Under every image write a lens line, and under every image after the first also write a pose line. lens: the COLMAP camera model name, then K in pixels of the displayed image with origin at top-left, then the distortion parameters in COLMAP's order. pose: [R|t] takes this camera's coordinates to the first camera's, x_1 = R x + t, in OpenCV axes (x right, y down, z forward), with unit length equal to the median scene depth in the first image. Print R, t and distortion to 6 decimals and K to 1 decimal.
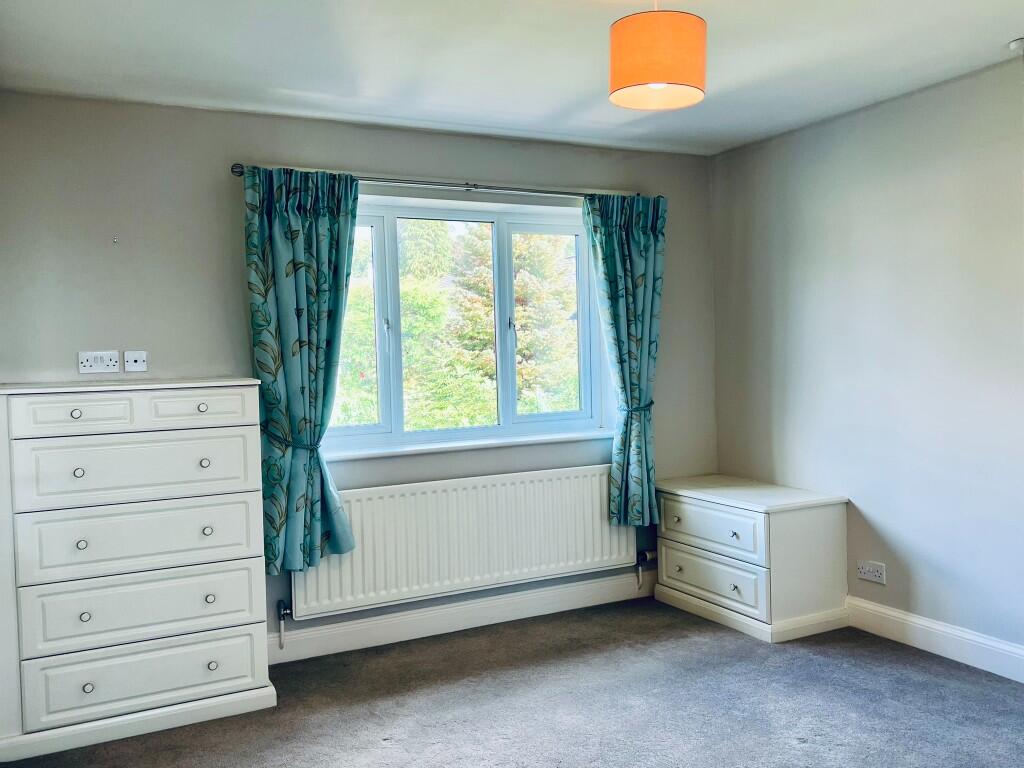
lens RADIAL K [[883.7, 0, 516.5], [0, 883.7, 383.5], [0, 0, 1]] dist [0.081532, -0.103226]
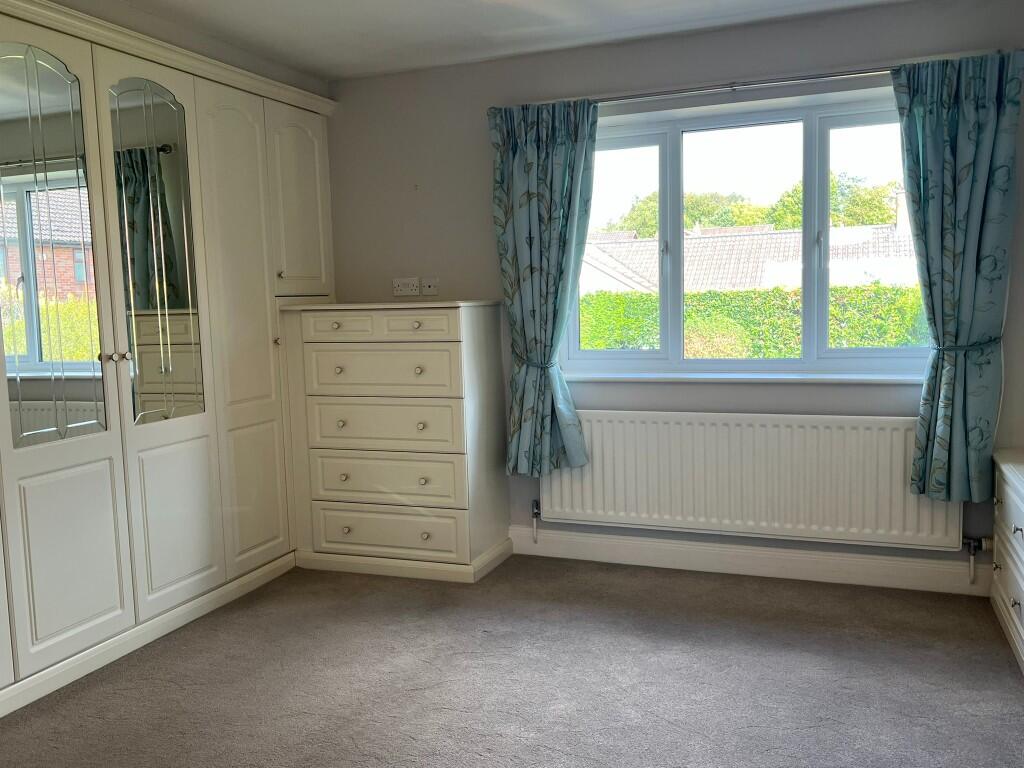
lens RADIAL K [[883.7, 0, 517.1], [0, 883.7, 381.0], [0, 0, 1]] dist [0.081532, -0.103226]
pose [[0.665763, 0.083466, -0.741480, 0.530539], [-0.013338, 0.994896, 0.100016, -0.016868], [0.746044, -0.056698, 0.663479, 0.252433]]
